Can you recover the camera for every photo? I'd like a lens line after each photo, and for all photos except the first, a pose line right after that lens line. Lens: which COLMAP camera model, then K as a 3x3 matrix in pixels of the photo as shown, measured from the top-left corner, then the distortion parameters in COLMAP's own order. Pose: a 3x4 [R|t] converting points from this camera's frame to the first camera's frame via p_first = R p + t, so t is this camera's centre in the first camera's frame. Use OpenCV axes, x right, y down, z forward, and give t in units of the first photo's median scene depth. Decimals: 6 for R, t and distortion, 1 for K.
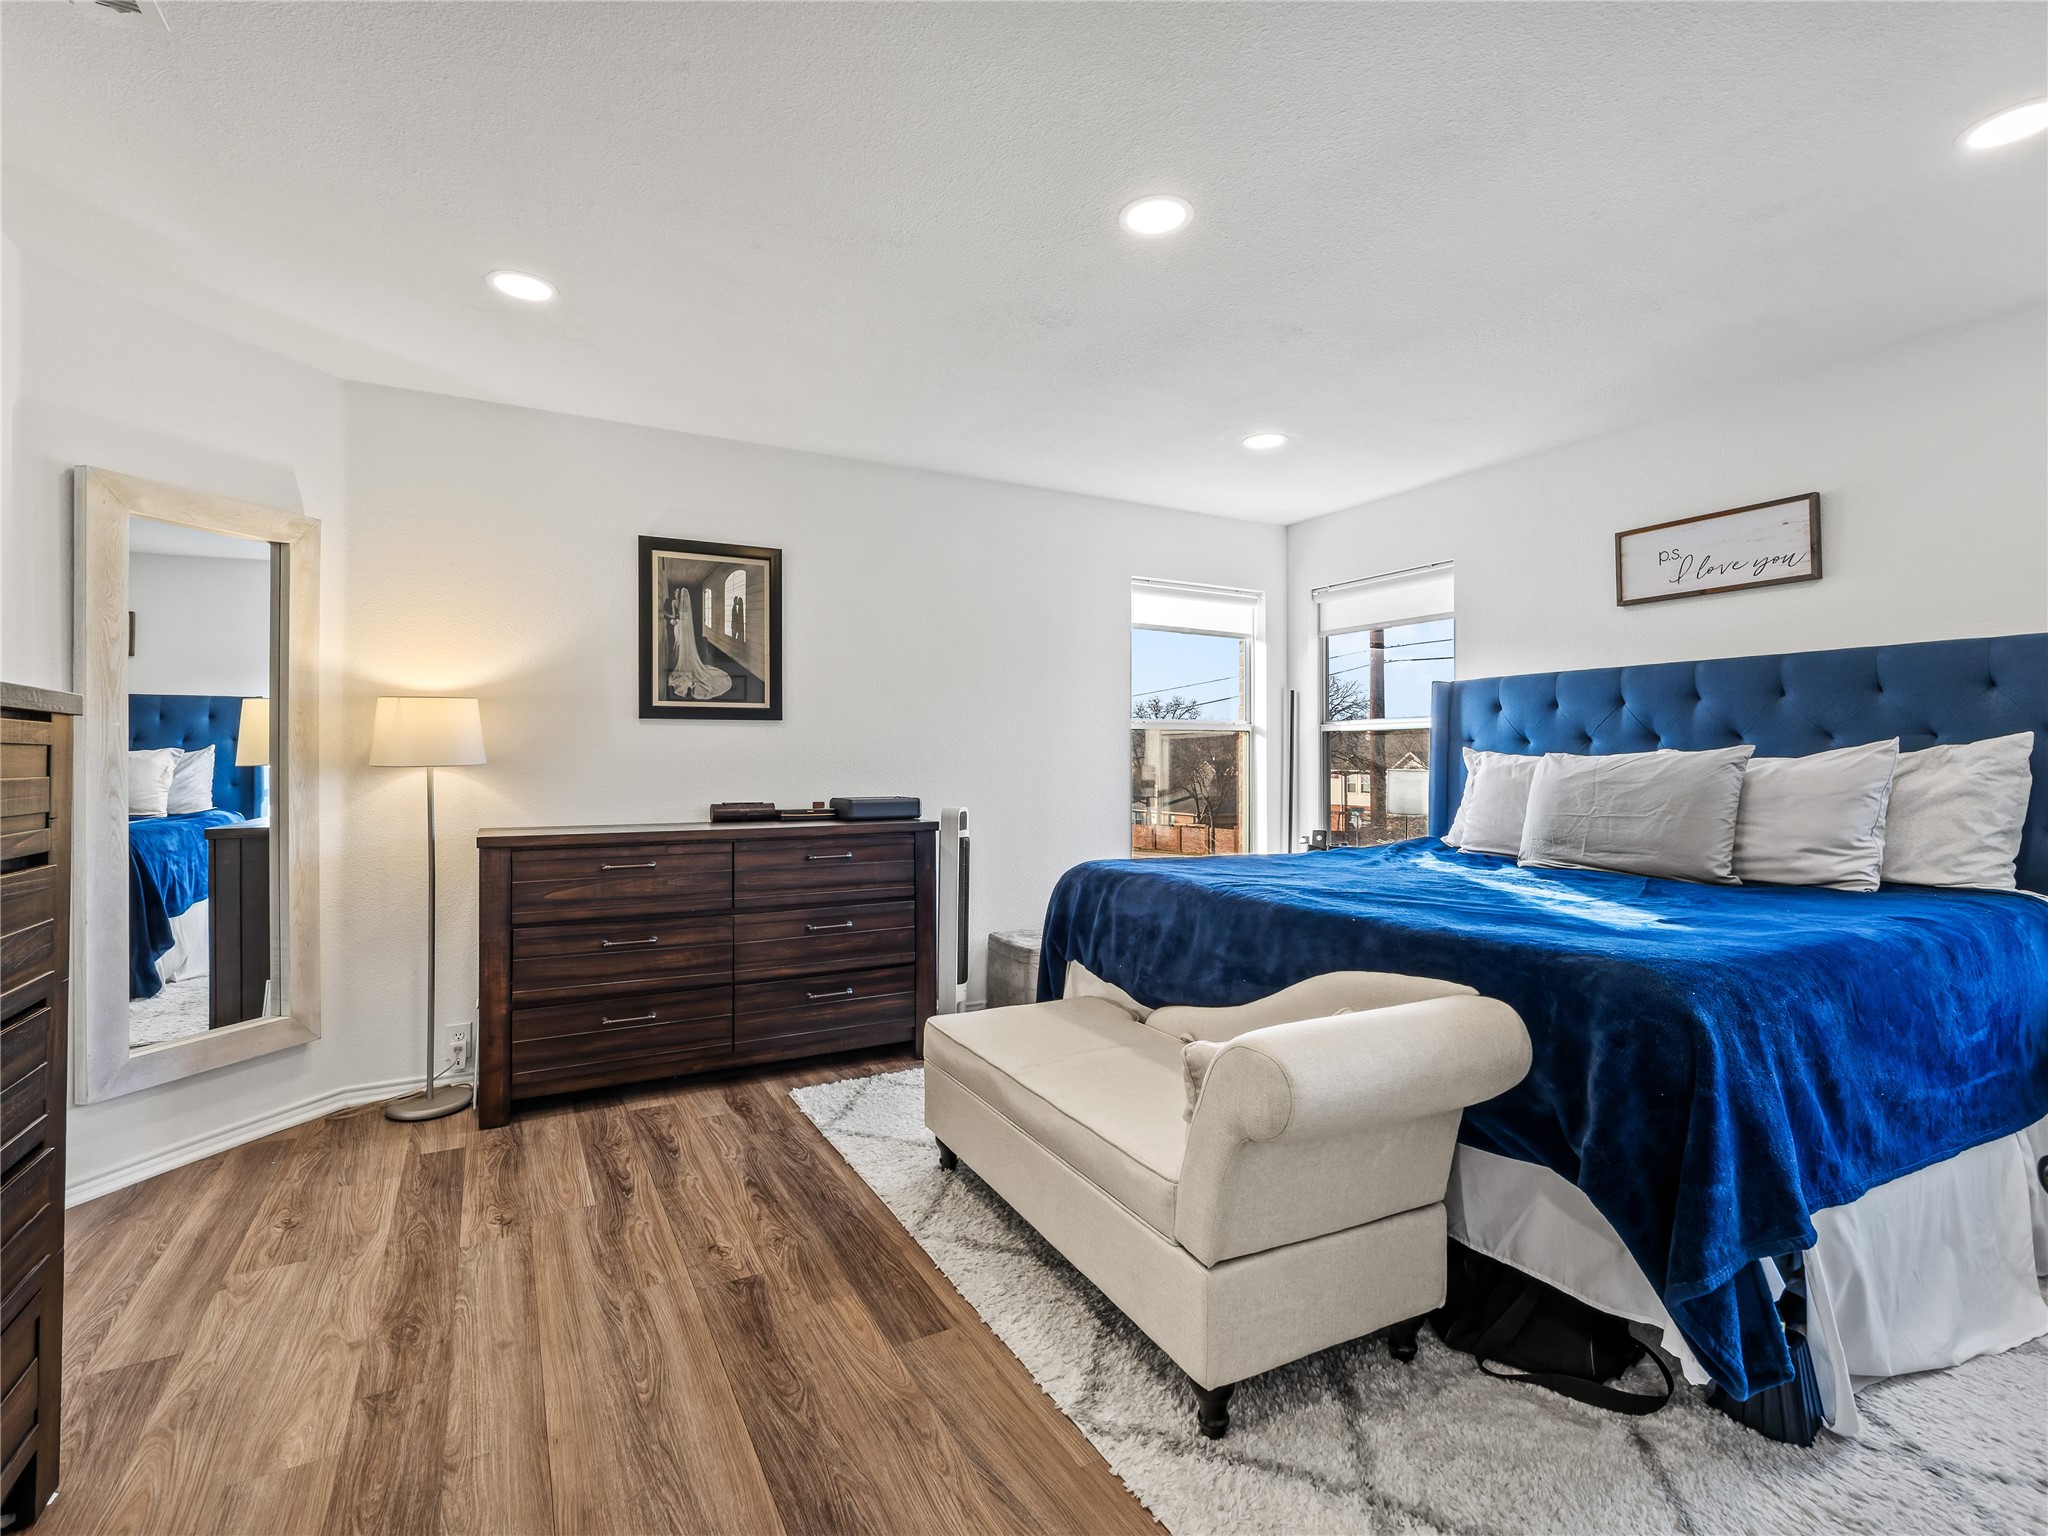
lens RADIAL K [[953.5, 0, 1020.6], [0, 953.5, 770.3], [0, 0, 1]] dist [0.000716, -0.000488]
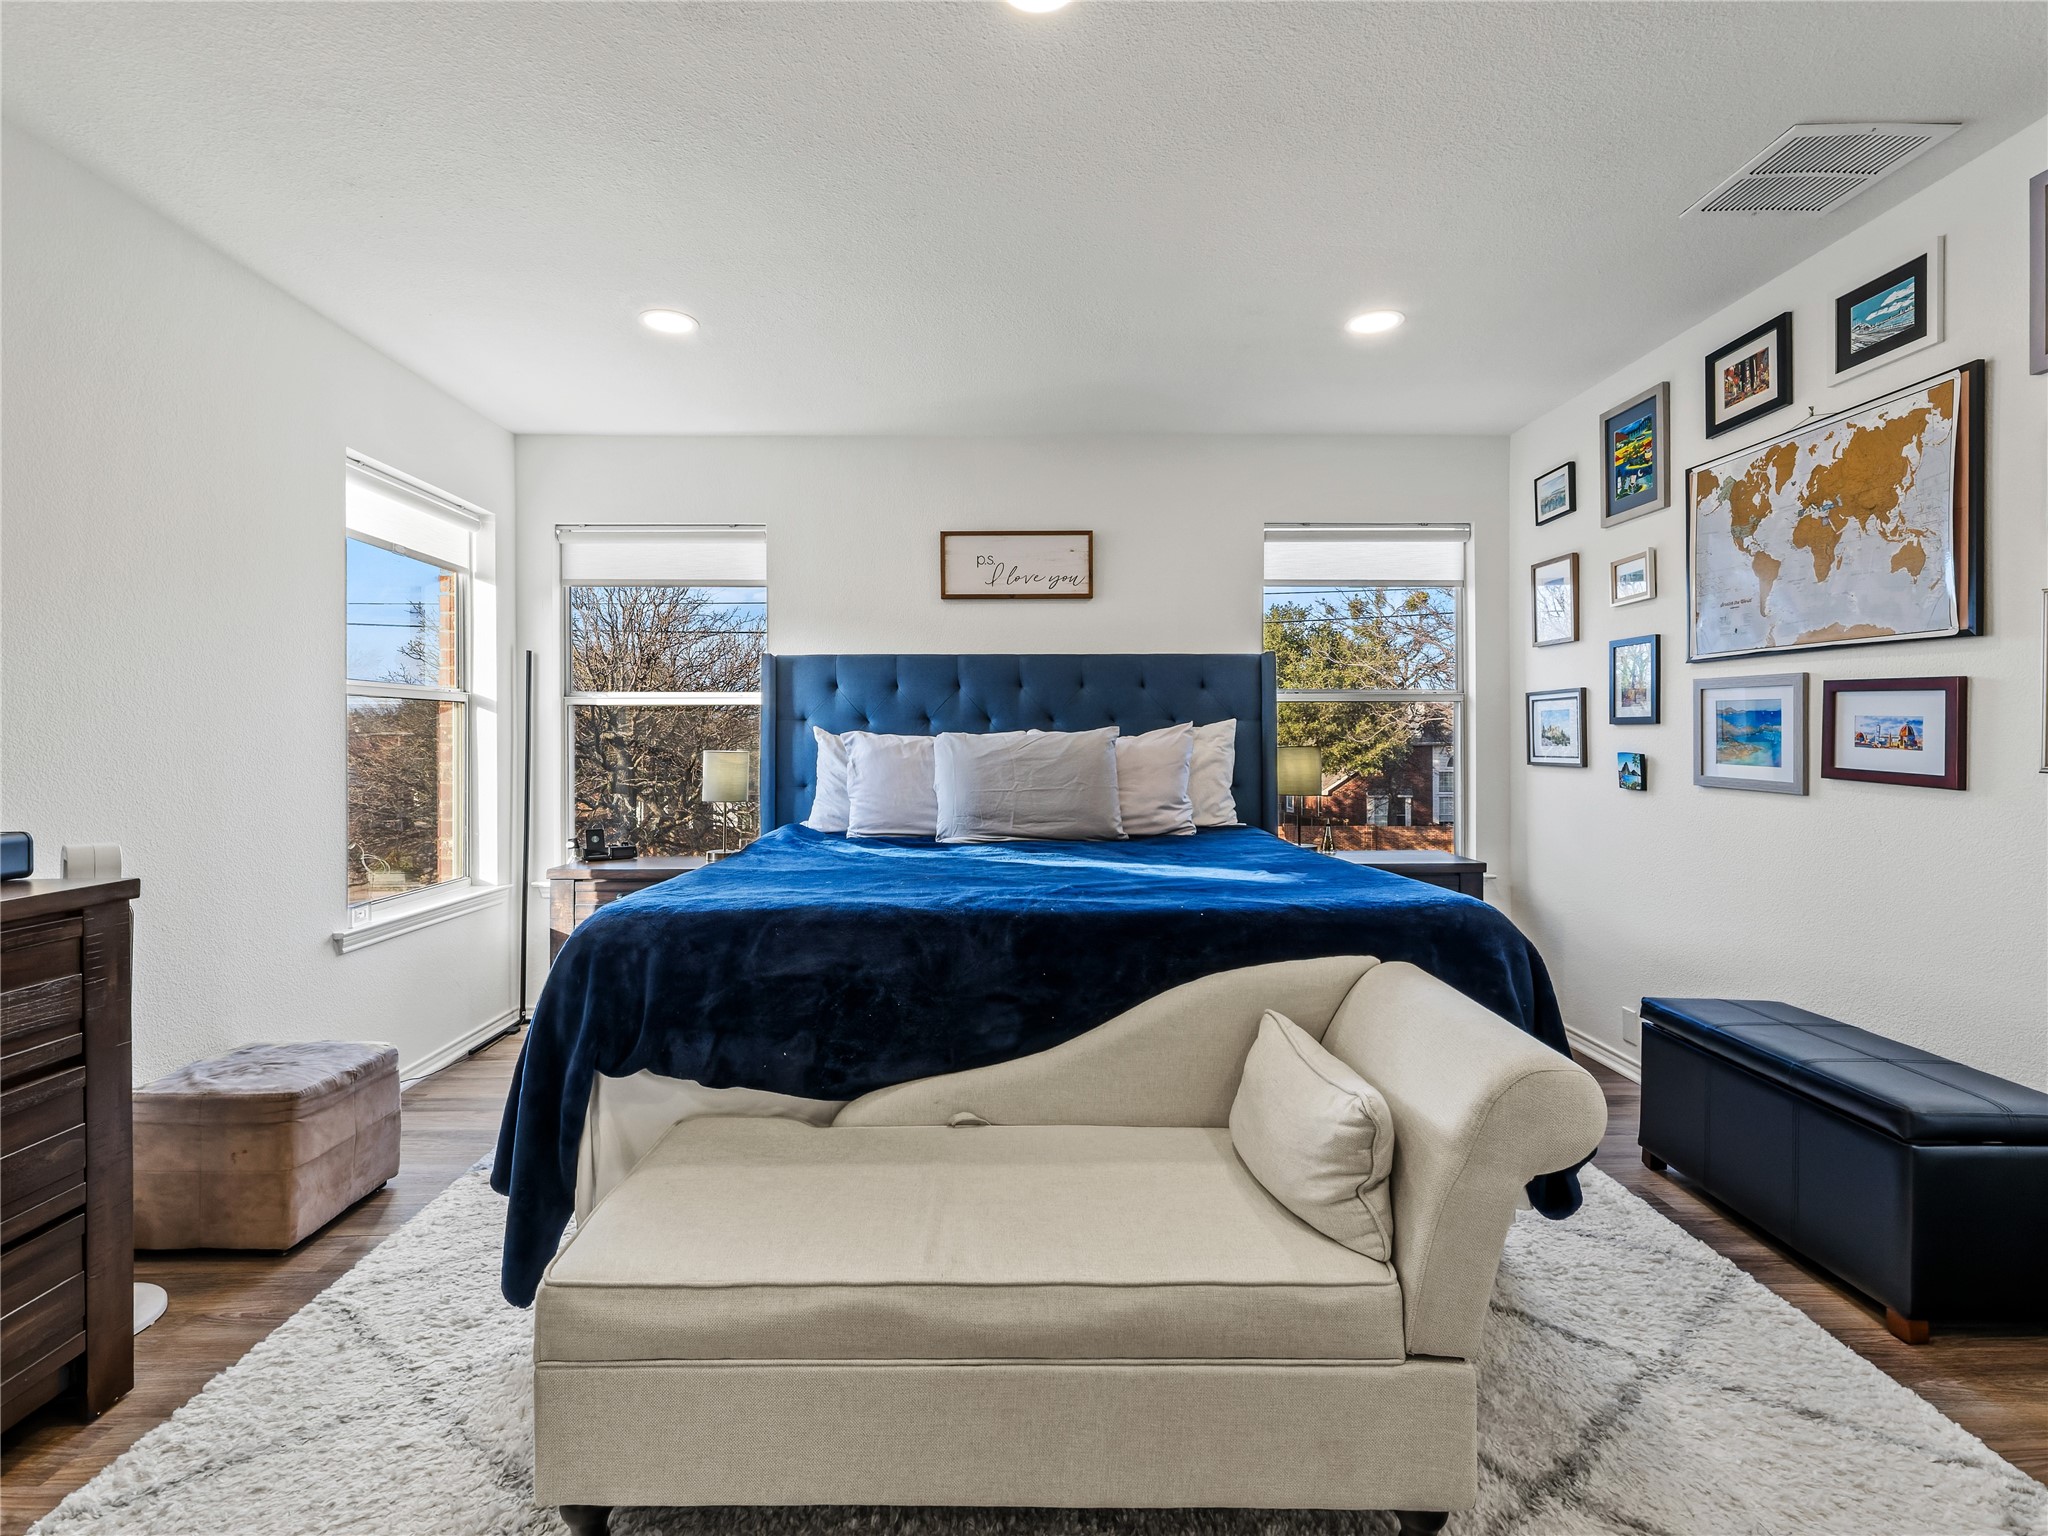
lens RADIAL K [[956.3, 0, 1015.8], [0, 956.3, 744.5], [0, 0, 1]] dist [0.000752, -0.000128]
pose [[0.460242, -0.007833, 0.887759, -0.333302], [0.015010, 0.999887, 0.001040, -0.004912], [-0.887666, 0.012846, 0.460308, 0.455492]]
